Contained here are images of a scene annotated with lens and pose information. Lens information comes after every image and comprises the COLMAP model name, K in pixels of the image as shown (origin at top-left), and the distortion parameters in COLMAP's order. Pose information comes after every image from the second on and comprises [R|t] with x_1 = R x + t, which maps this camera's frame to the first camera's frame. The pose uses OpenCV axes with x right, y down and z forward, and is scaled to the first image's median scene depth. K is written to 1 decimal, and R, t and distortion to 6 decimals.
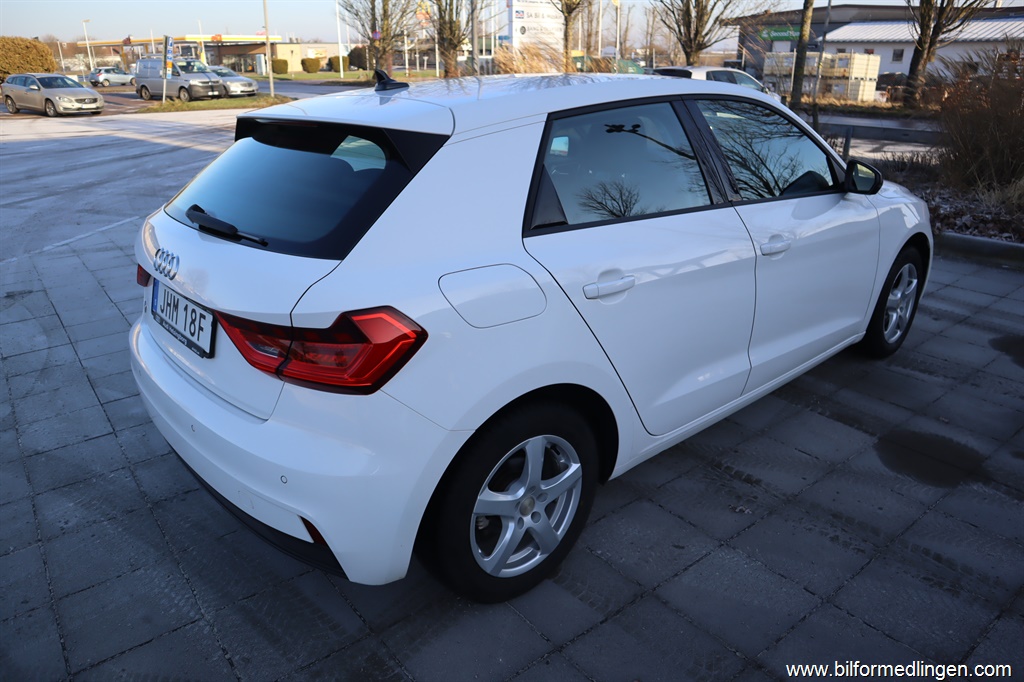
lens RADIAL K [[714.3, 0, 514.1], [0, 714.3, 339.2], [0, 0, 1]] dist [-0.110216, 0.067759]
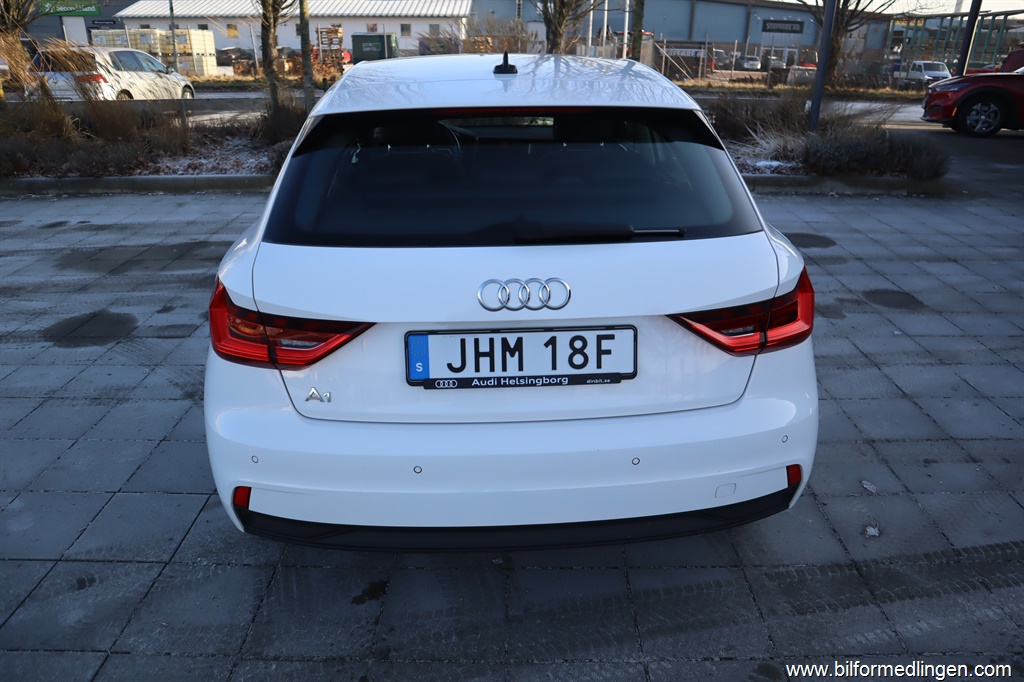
lens RADIAL K [[714.3, 0, 512.3], [0, 714.3, 342.8], [0, 0, 1]] dist [-0.110216, 0.067759]
pose [[0.622228, -0.303564, 0.721582, -0.084885], [0.278295, 0.947319, 0.158554, -0.014407], [-0.731700, 0.102156, 0.673928, 0.036947]]
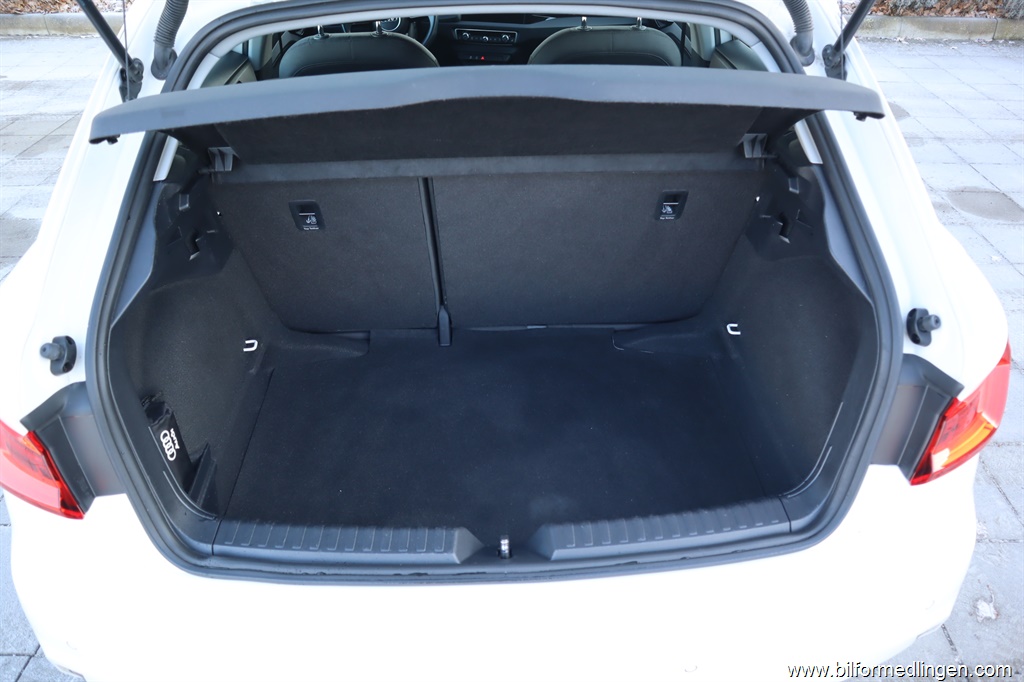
lens RADIAL K [[714.3, 0, 517.7], [0, 714.3, 345.6], [0, 0, 1]] dist [-0.110216, 0.067759]
pose [[0.625528, -0.467382, 0.624715, -0.055585], [0.277020, 0.881588, 0.382182, -0.023630], [-0.729366, -0.066007, 0.680932, 0.055555]]
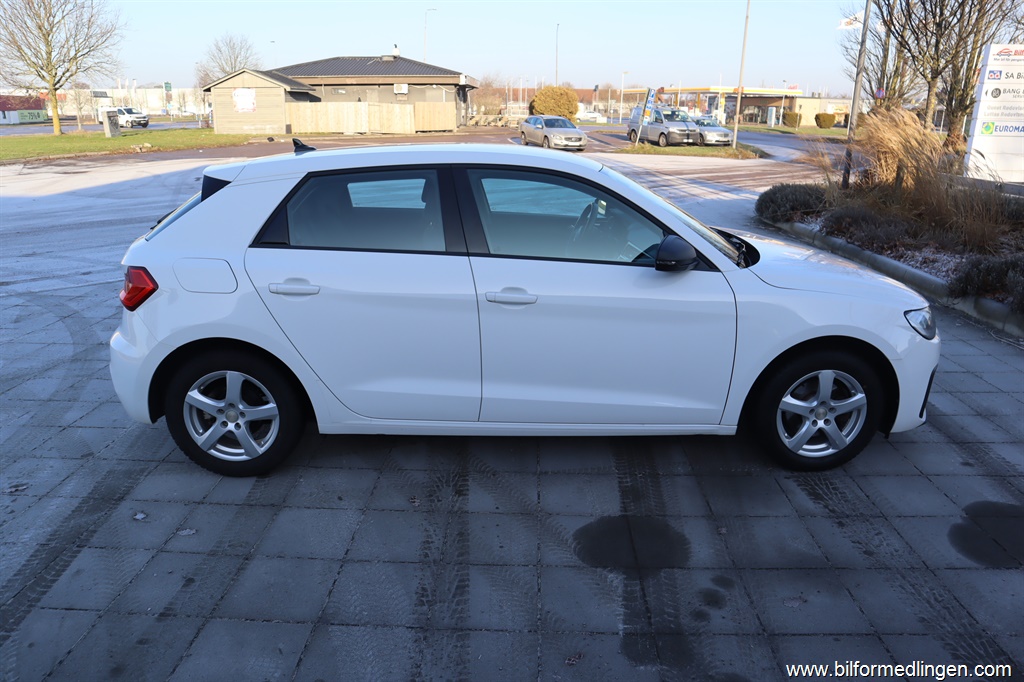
lens RADIAL K [[714.3, 0, 515.4], [0, 714.3, 339.9], [0, 0, 1]] dist [-0.110216, 0.067759]
pose [[0.767347, 0.210873, -0.605566, 0.109018], [-0.250007, 0.968031, 0.020294, -0.009023], [0.590487, 0.135823, 0.795536, 0.008992]]
